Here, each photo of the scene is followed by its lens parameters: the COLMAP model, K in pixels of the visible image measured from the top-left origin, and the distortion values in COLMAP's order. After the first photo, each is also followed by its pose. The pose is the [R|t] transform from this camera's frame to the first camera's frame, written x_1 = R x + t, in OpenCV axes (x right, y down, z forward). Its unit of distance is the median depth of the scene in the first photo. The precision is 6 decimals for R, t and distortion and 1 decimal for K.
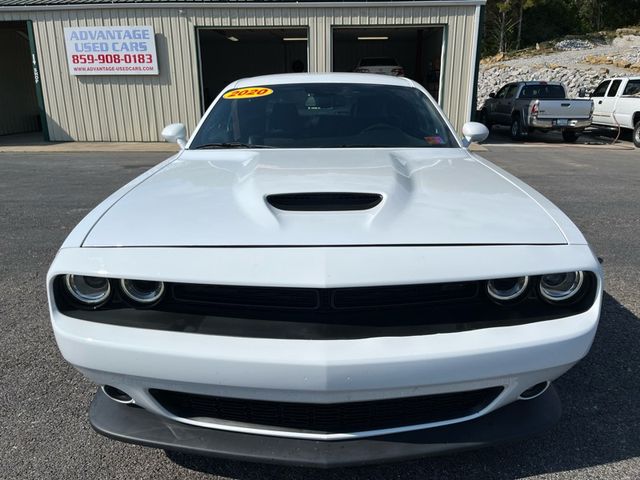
lens RADIAL K [[484.1, 0, 322.3], [0, 484.1, 237.2], [0, 0, 1]] dist [0.076131, -0.107751]
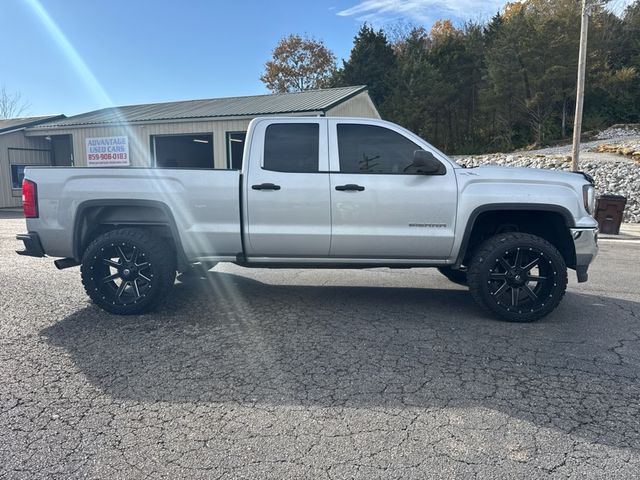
lens RADIAL K [[465.9, 0, 318.8], [0, 465.9, 235.0], [0, 0, 1]] dist [0.033702, -0.001079]
pose [[0.926049, 0.046823, -0.374487, 0.769467], [-0.111235, 0.982058, -0.152278, 0.034365], [0.360638, 0.182673, 0.914643, -0.079093]]
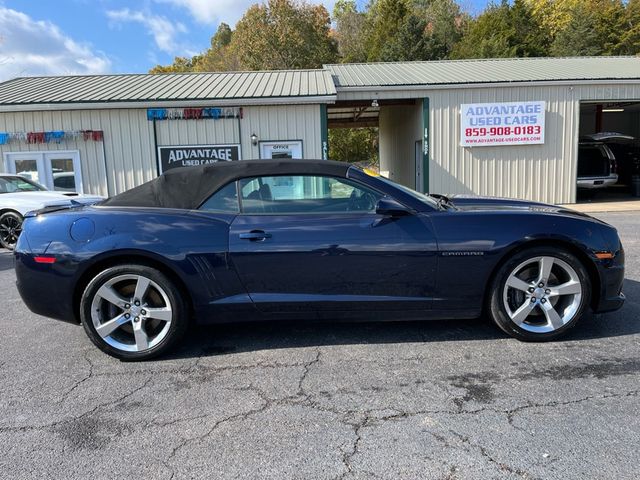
lens RADIAL K [[485.0, 0, 323.9], [0, 485.0, 238.0], [0, 0, 1]] dist [0.041978, -0.045406]
pose [[0.997237, -0.034777, 0.065637, -0.905669], [0.044083, 0.988283, -0.146127, 0.010117], [-0.059786, 0.148617, 0.987086, -0.006332]]
